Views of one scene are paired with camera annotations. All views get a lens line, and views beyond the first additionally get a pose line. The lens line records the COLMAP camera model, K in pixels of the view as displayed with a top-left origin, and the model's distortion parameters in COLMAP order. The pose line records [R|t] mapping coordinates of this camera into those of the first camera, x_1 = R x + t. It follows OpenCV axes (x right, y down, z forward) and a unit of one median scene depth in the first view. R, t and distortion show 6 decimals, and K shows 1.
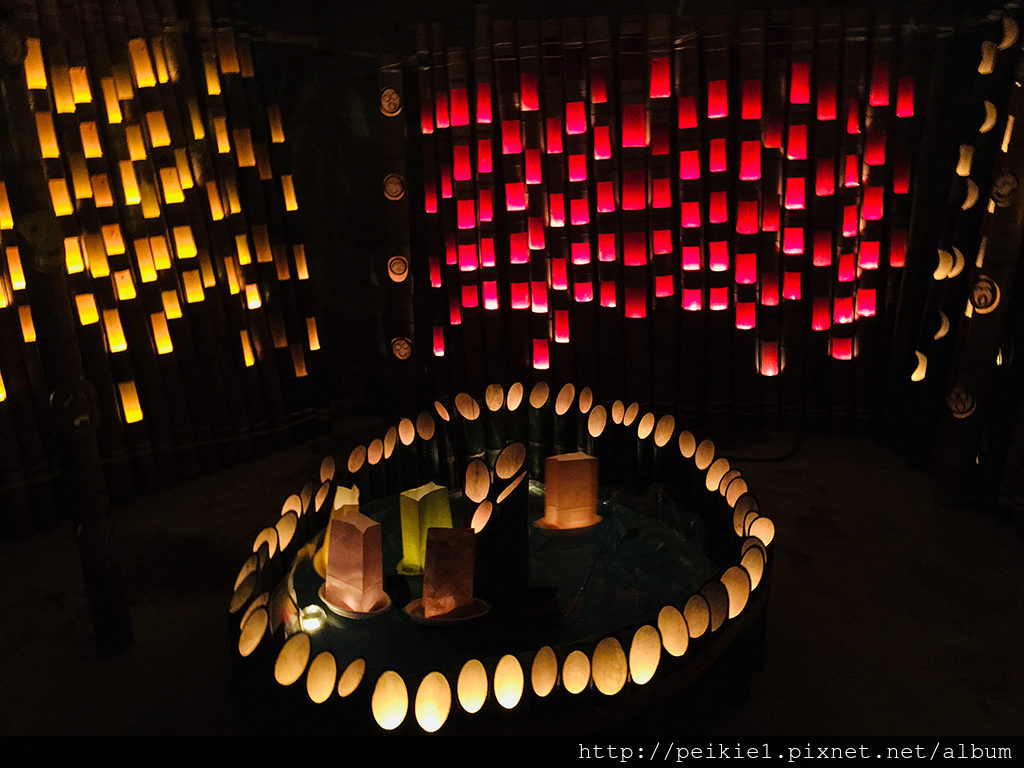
lens RADIAL K [[872.1, 0, 513.3], [0, 872.1, 388.3], [0, 0, 1]] dist [0.052978, -0.023244]
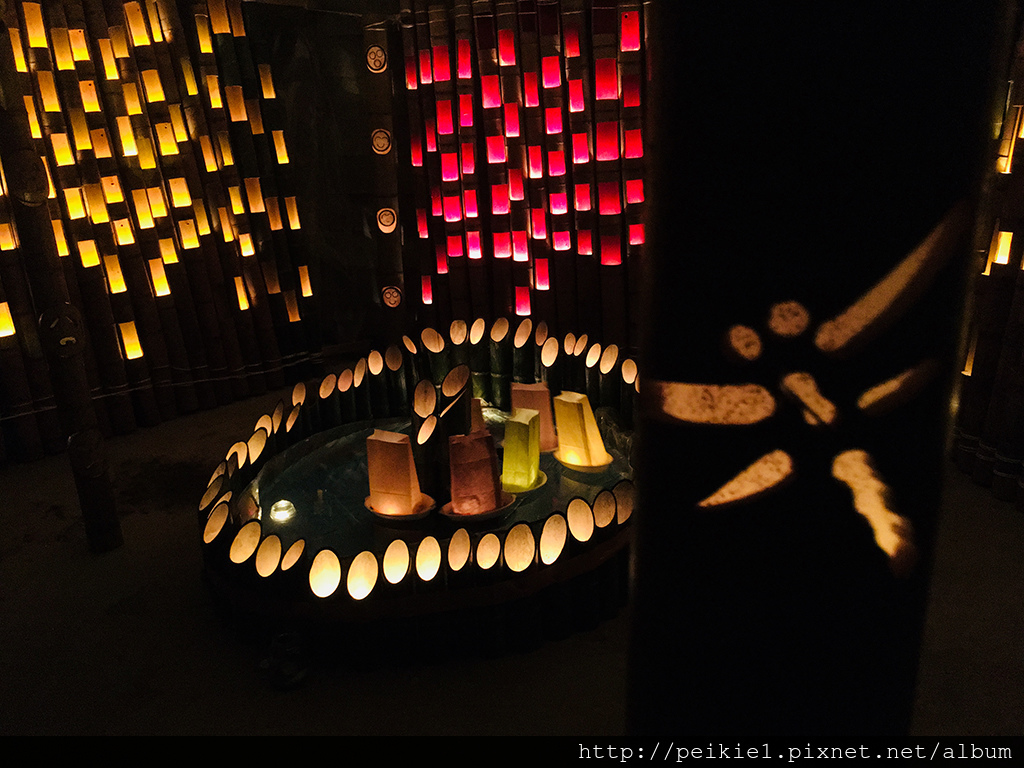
lens RADIAL K [[872.1, 0, 511.5], [0, 872.1, 379.2], [0, 0, 1]] dist [0.052978, -0.023244]
pose [[0.999254, 0.000444, -0.038629, 0.072944], [0.000453, 0.999730, 0.023218, 0.037451], [0.038629, -0.023218, 0.998984, -0.062523]]
